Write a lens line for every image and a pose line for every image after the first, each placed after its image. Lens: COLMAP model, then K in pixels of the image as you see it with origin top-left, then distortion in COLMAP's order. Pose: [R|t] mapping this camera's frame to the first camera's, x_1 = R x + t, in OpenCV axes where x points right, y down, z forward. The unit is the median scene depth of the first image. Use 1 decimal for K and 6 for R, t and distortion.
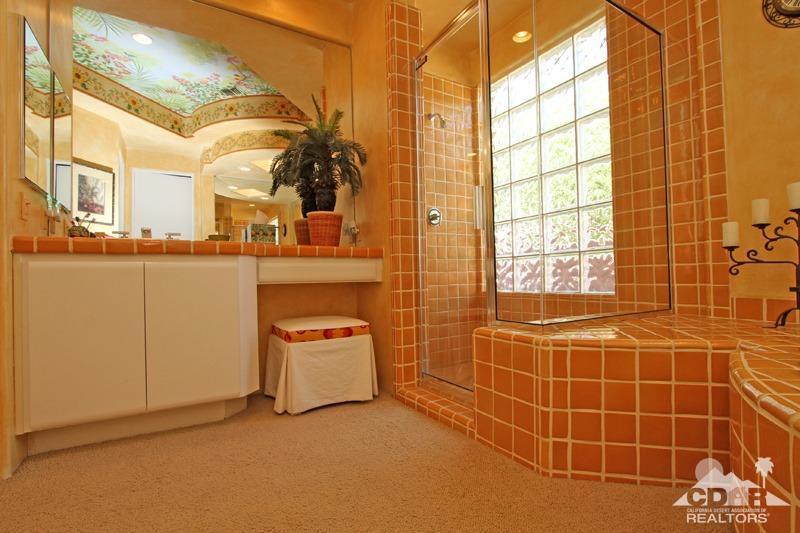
lens RADIAL K [[383.7, 0, 403.6], [0, 383.7, 271.2], [0, 0, 1]] dist [-0.006508, -0.000367]
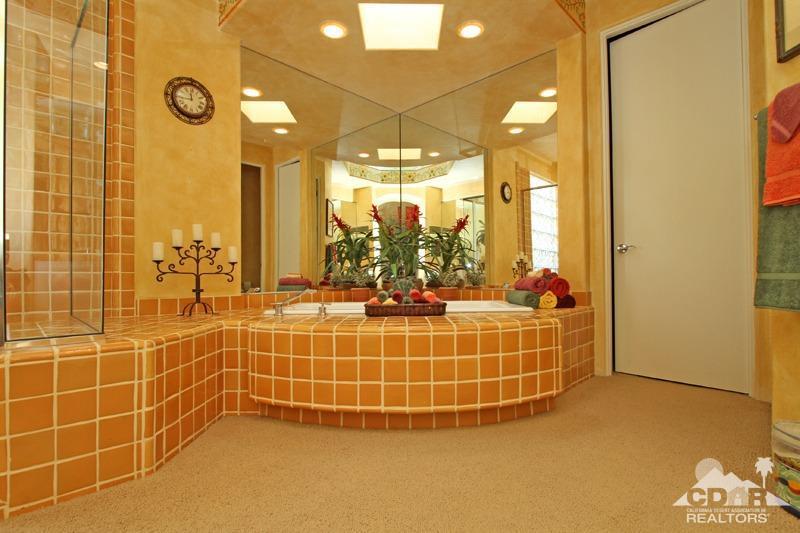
lens RADIAL K [[385.8, 0, 402.5], [0, 385.8, 268.9], [0, 0, 1]] dist [-0.002500, -0.000333]
pose [[-0.220551, 0.042378, 0.974454, -0.694379], [0.000533, 0.999061, -0.043327, 0.025804], [-0.975375, -0.009037, -0.220366, 0.491399]]
